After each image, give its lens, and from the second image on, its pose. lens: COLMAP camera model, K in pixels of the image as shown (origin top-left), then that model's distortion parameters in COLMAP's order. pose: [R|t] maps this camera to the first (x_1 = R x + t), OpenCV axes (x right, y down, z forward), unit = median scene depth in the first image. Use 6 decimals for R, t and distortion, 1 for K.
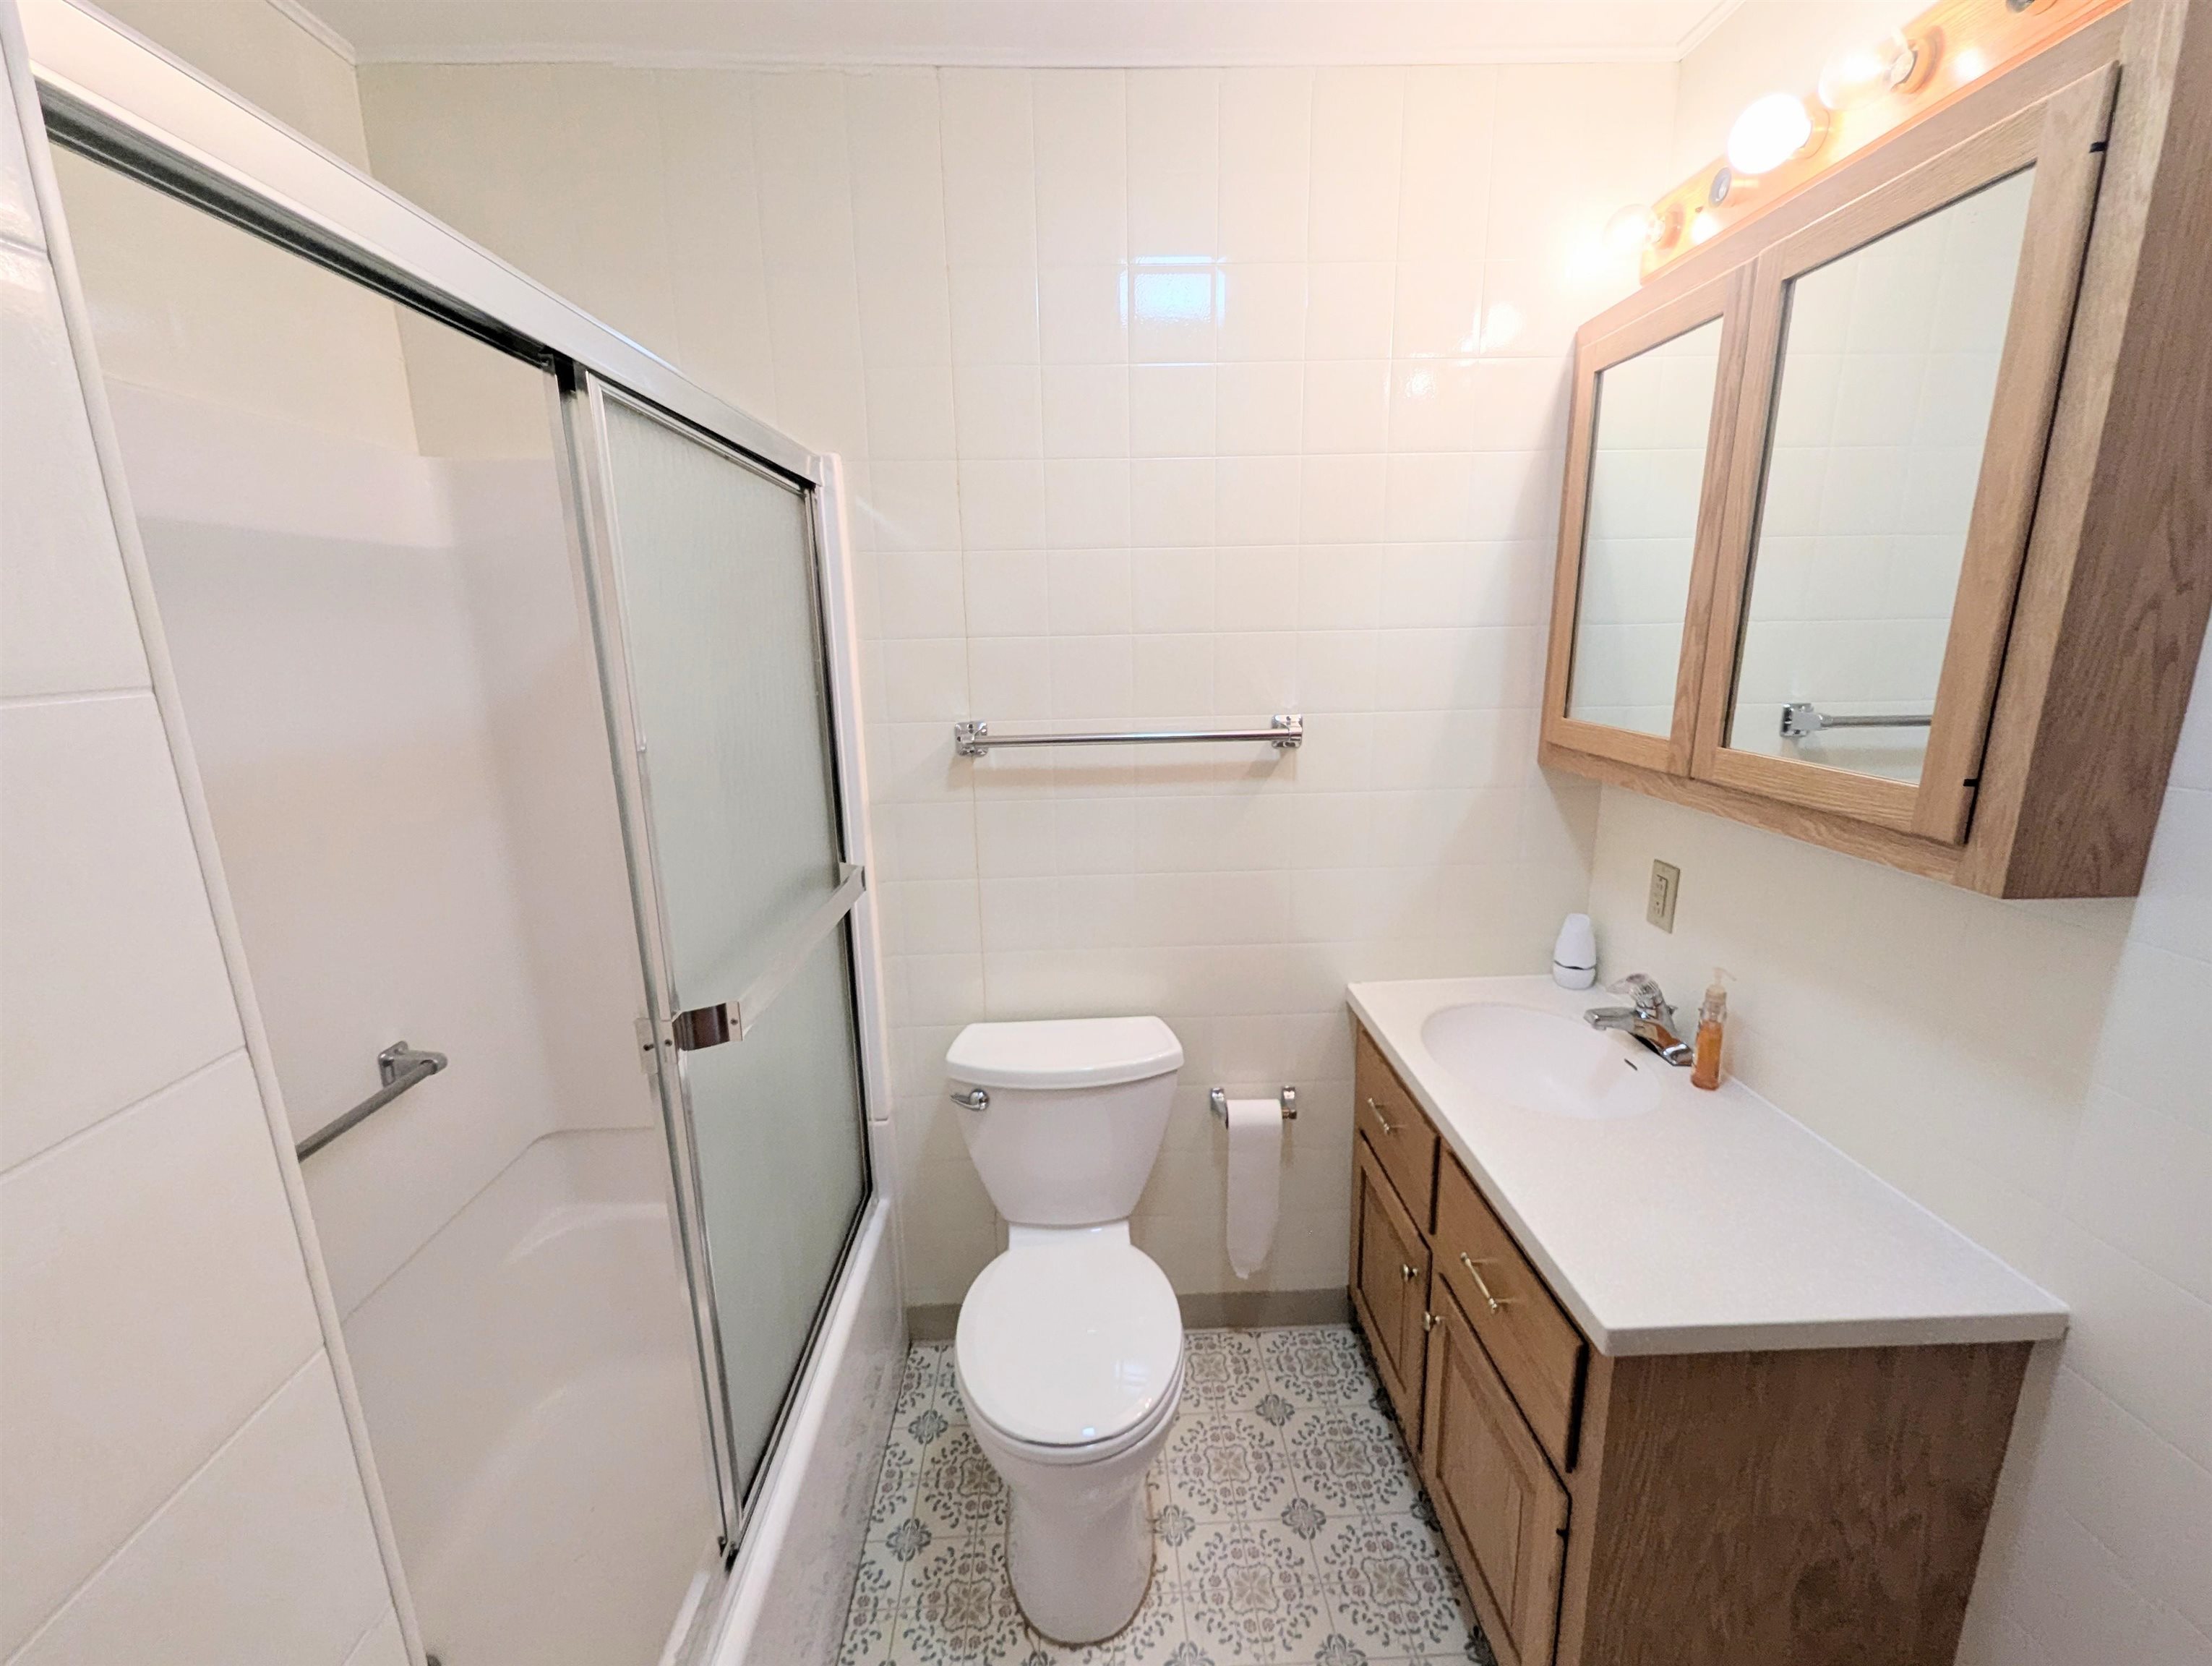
lens RADIAL K [[916.2, 0, 1103.6], [0, 916.2, 837.9], [0, 0, 1]] dist [0.003249, -0.000180]
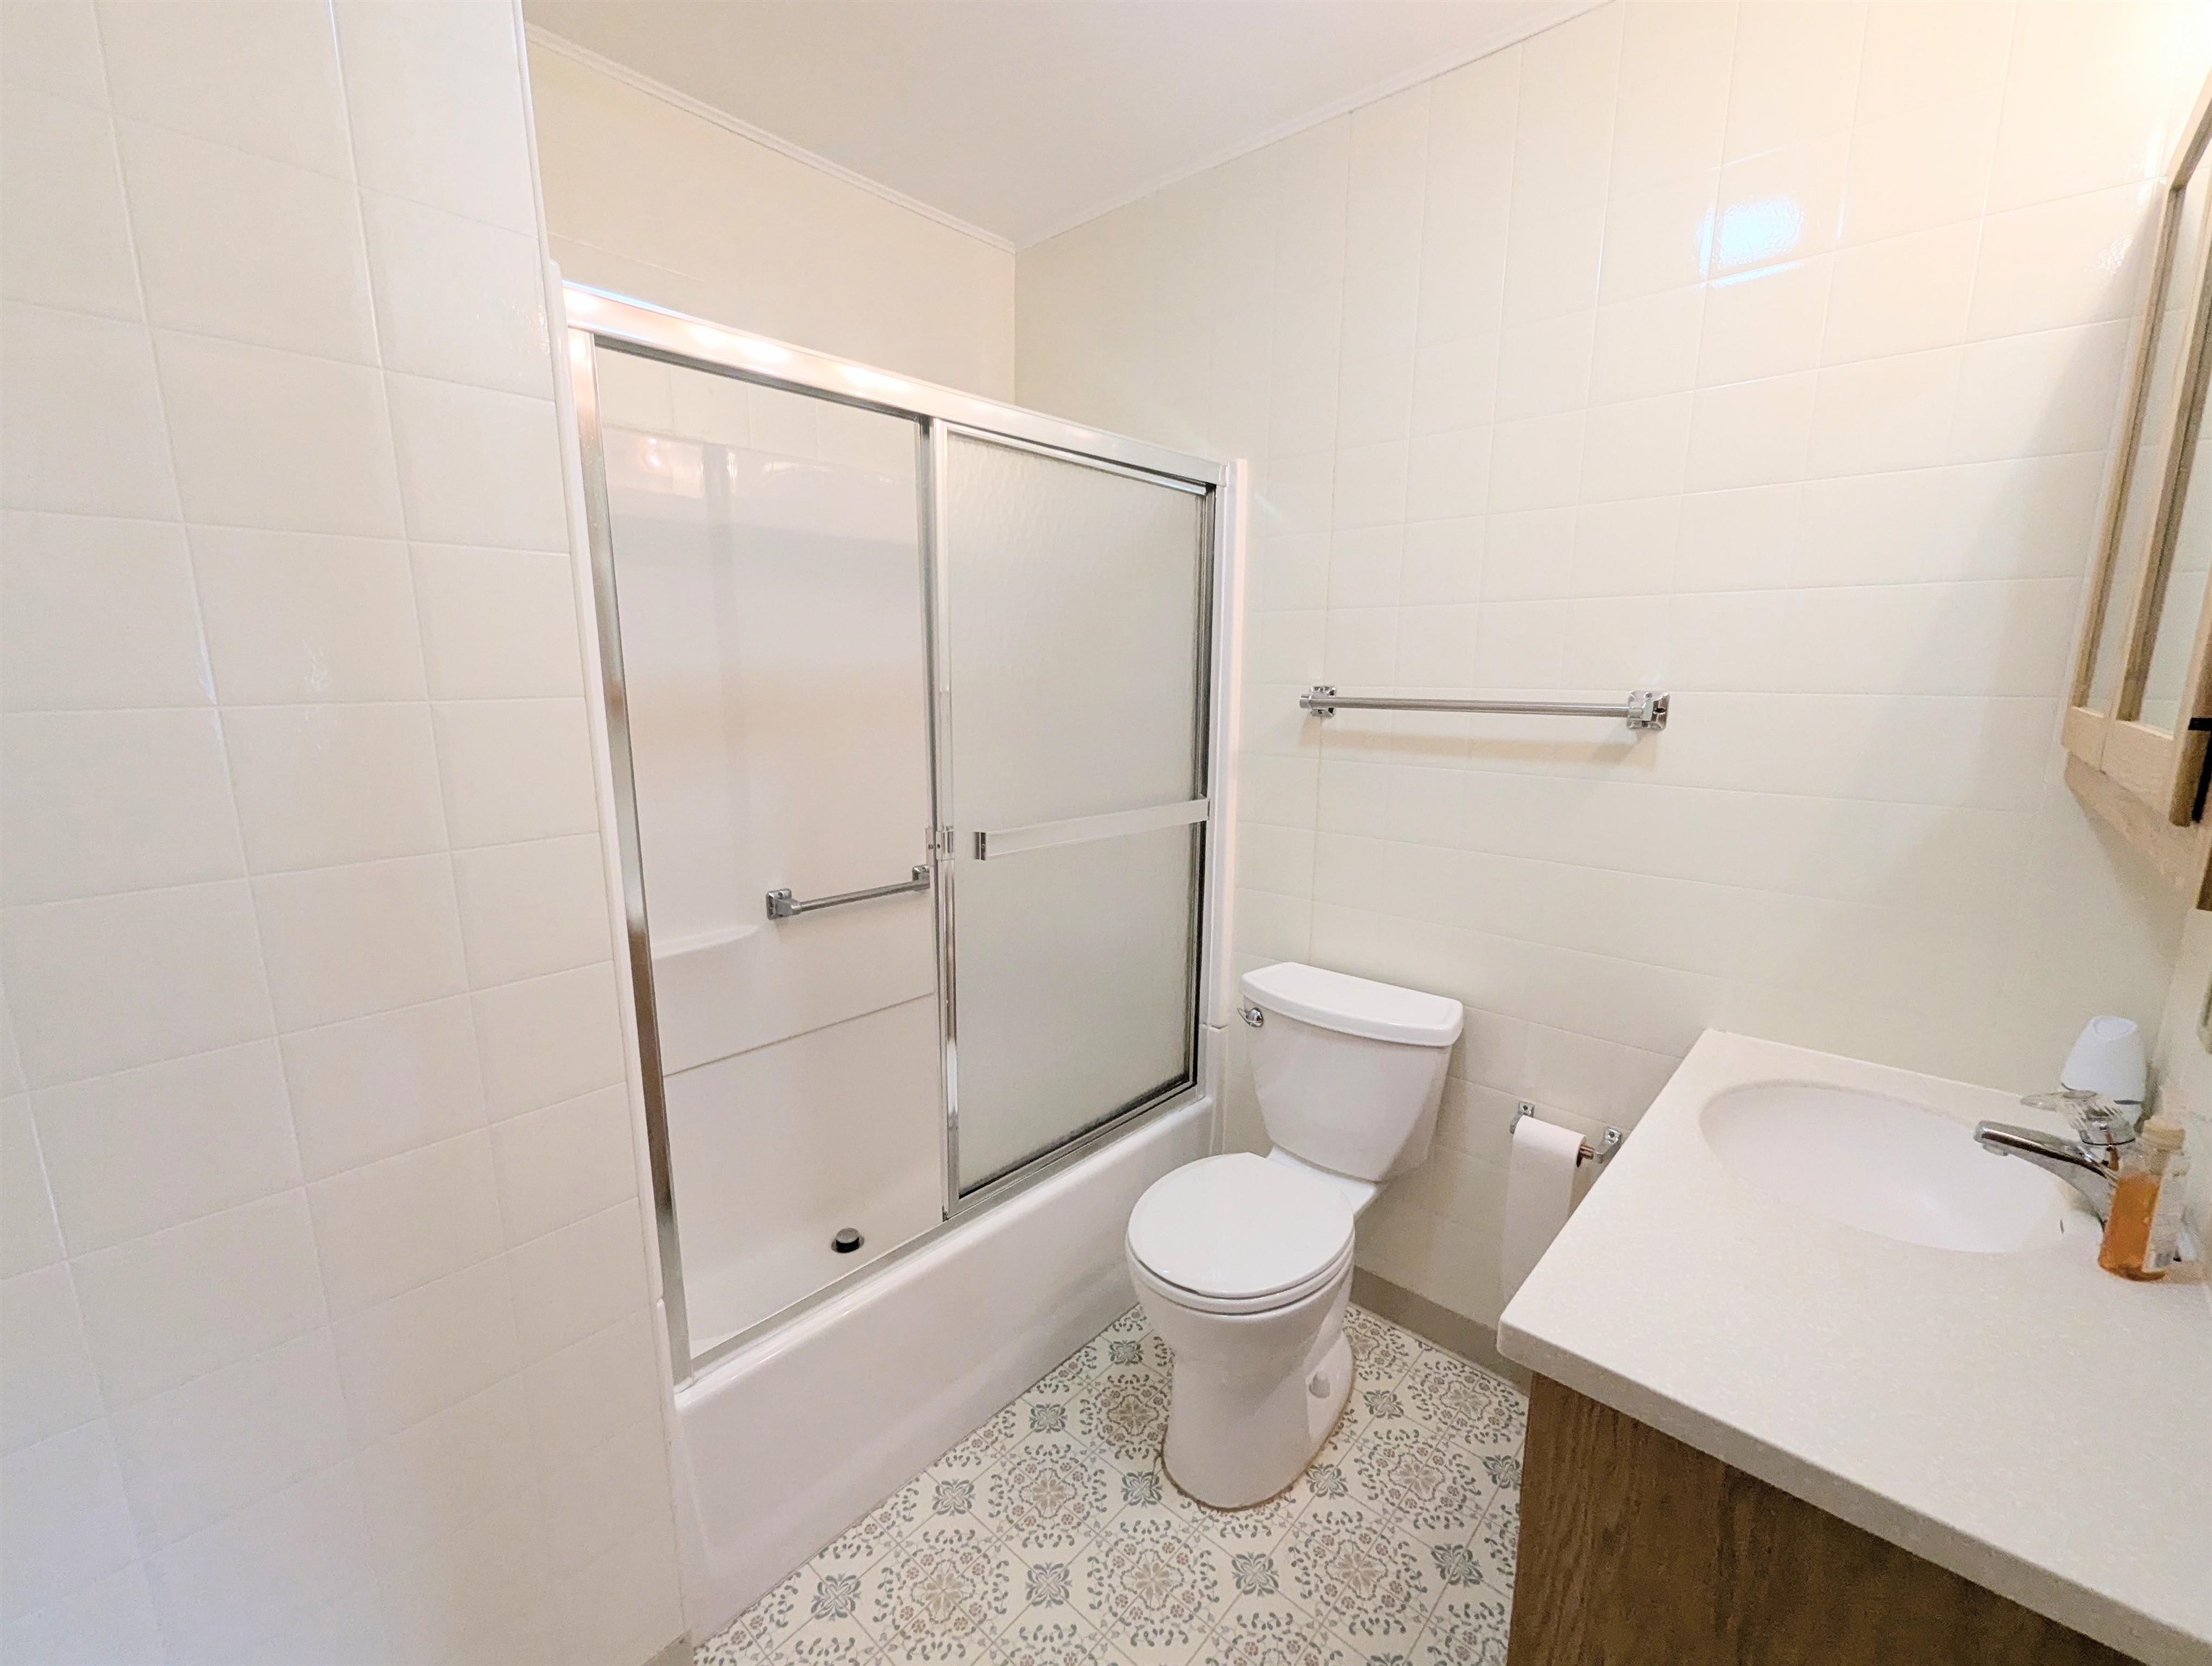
lens RADIAL K [[916.2, 0, 1101.4], [0, 916.2, 831.6], [0, 0, 1]] dist [0.003249, -0.000180]
pose [[0.722369, 0.144358, -0.676273, 0.467292], [-0.173841, 0.984470, 0.024455, 0.070462], [0.669300, 0.099898, 0.736245, 0.029511]]
